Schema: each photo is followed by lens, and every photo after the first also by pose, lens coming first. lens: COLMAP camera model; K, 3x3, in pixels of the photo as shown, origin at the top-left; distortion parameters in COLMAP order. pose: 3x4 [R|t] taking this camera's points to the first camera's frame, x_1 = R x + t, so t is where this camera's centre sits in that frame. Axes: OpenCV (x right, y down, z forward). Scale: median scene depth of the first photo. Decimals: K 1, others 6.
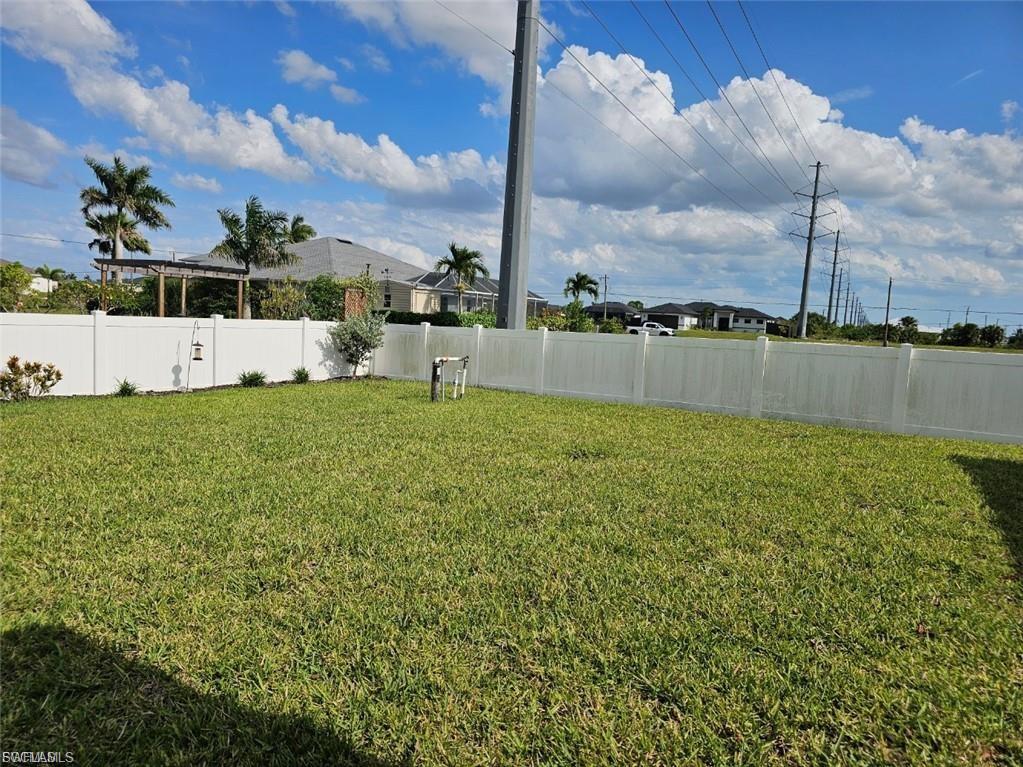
lens RADIAL K [[742.2, 0, 512.4], [0, 742.2, 385.1], [0, 0, 1]] dist [-0.000719, -0.002836]
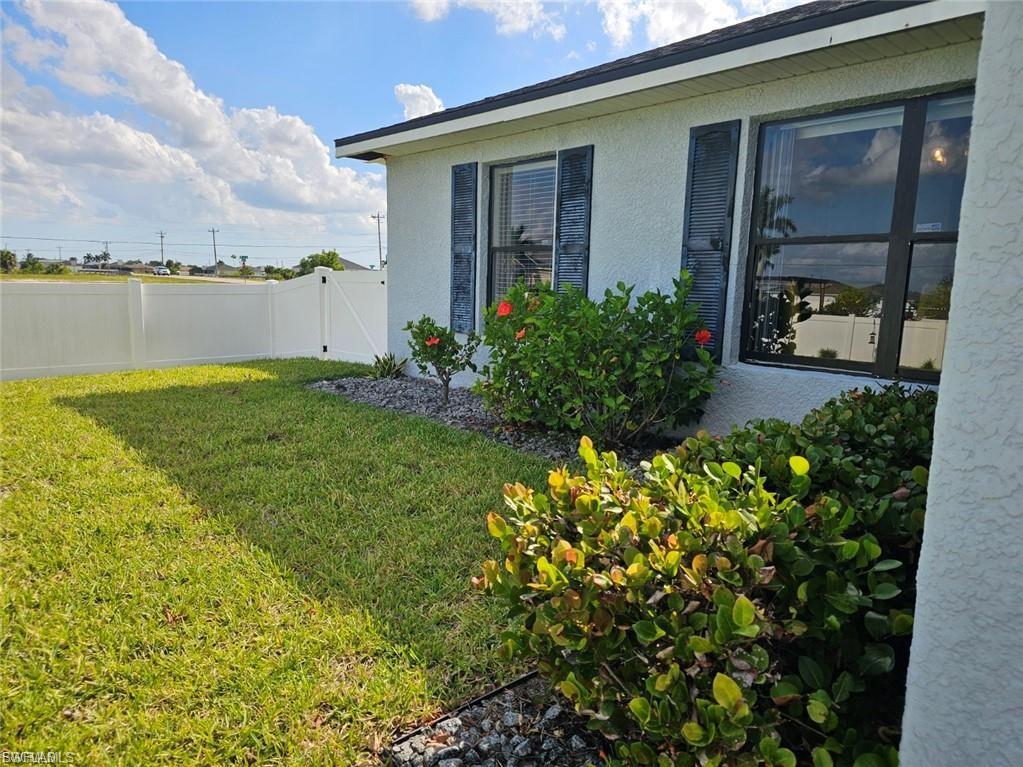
lens RADIAL K [[697.2, 0, 512.4], [0, 697.2, 383.6], [0, 0, 1]] dist [0.054482, -0.038842]
pose [[0.351919, -0.183459, 0.917876, -0.011516], [0.083880, 0.982840, 0.164283, -0.031822], [-0.932265, 0.019177, 0.361269, 0.252339]]
